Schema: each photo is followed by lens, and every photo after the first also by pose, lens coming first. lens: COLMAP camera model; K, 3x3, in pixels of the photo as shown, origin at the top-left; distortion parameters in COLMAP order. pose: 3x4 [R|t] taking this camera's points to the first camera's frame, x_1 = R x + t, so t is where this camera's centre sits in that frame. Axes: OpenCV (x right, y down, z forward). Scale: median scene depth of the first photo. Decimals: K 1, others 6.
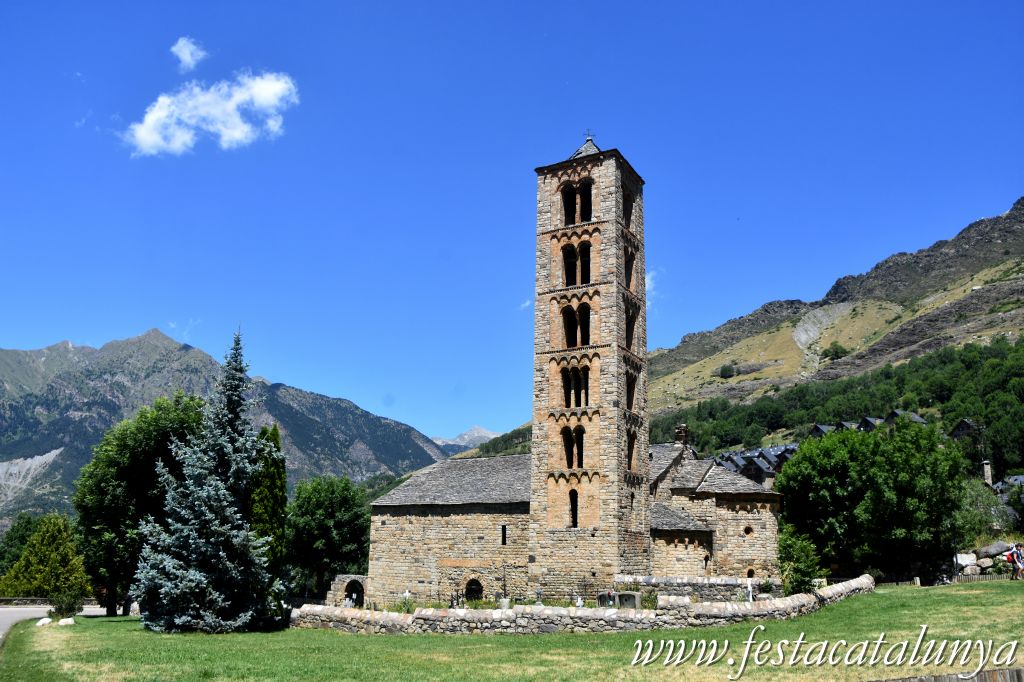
lens RADIAL K [[776.6, 0, 515.8], [0, 776.6, 354.1], [0, 0, 1]] dist [-0.141197, 0.064266]
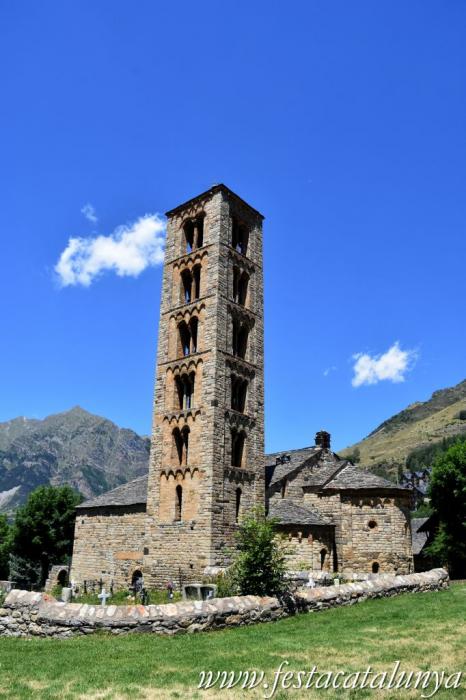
lens RADIAL K [[530.9, 0, 231.0], [0, 530.9, 360.3], [0, 0, 1]] dist [-0.141197, 0.064266]
pose [[0.986050, -0.060887, -0.154911, 0.248953], [0.044933, 0.993511, -0.104483, 0.076728], [0.160267, 0.096065, 0.982388, 0.259943]]
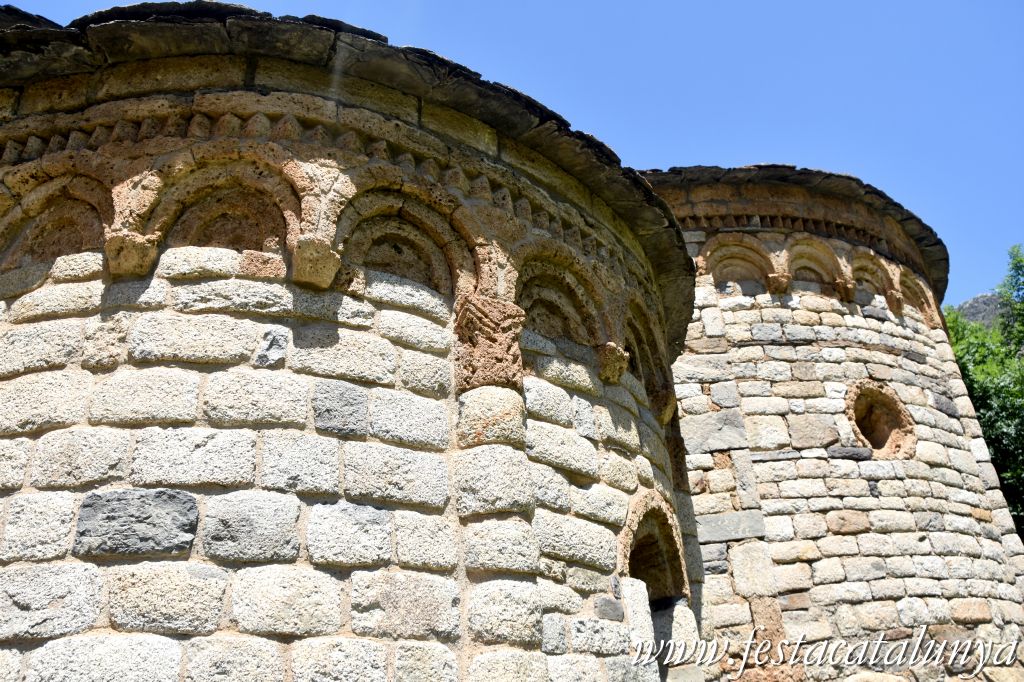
lens RADIAL K [[776.6, 0, 515.8], [0, 776.6, 354.1], [0, 0, 1]] dist [-0.141197, 0.064266]
pose [[0.973106, 0.021055, 0.229395, 0.219324], [0.037560, 0.967986, -0.248179, 0.263620], [-0.227277, 0.250120, 0.941162, 0.923477]]
